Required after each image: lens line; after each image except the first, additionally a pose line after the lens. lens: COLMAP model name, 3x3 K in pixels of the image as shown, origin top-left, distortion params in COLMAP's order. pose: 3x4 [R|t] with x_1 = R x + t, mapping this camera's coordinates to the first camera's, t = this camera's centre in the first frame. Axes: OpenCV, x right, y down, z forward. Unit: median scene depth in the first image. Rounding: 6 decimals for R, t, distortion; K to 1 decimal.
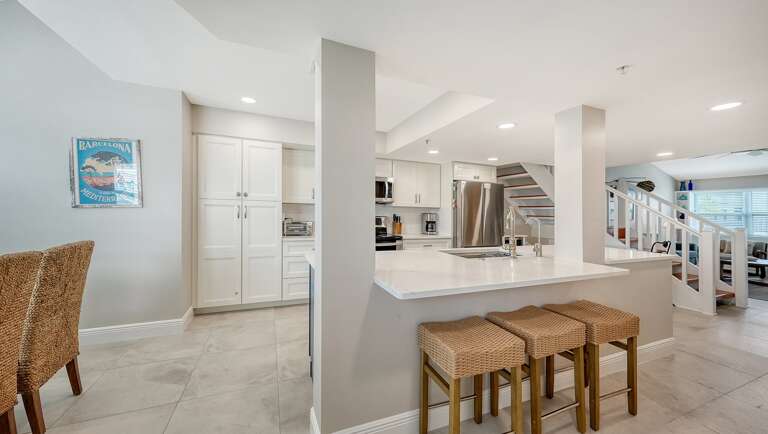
lens RADIAL K [[267.9, 0, 386.4], [0, 267.9, 214.1], [0, 0, 1]] dist [0.000267, -0.000069]
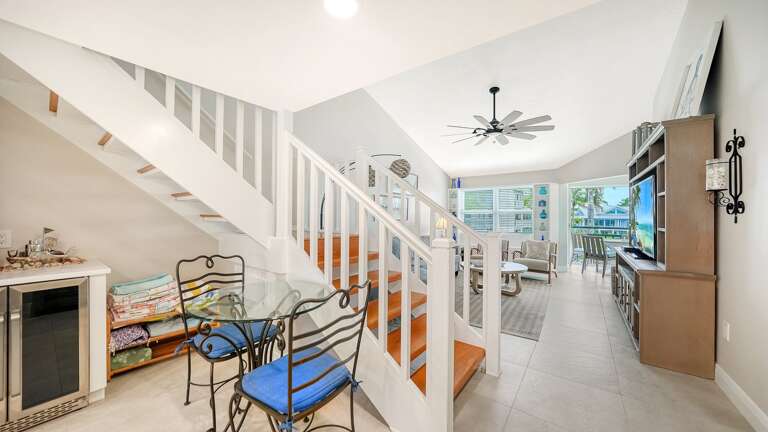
lens RADIAL K [[268.2, 0, 381.4], [0, 268.2, 216.9], [0, 0, 1]] dist [-0.002527, -0.000090]
pose [[0.863829, 0.004590, 0.503764, 0.474472], [-0.009686, 0.999925, 0.007498, 0.009200], [-0.503691, -0.011356, 0.863809, 0.360270]]
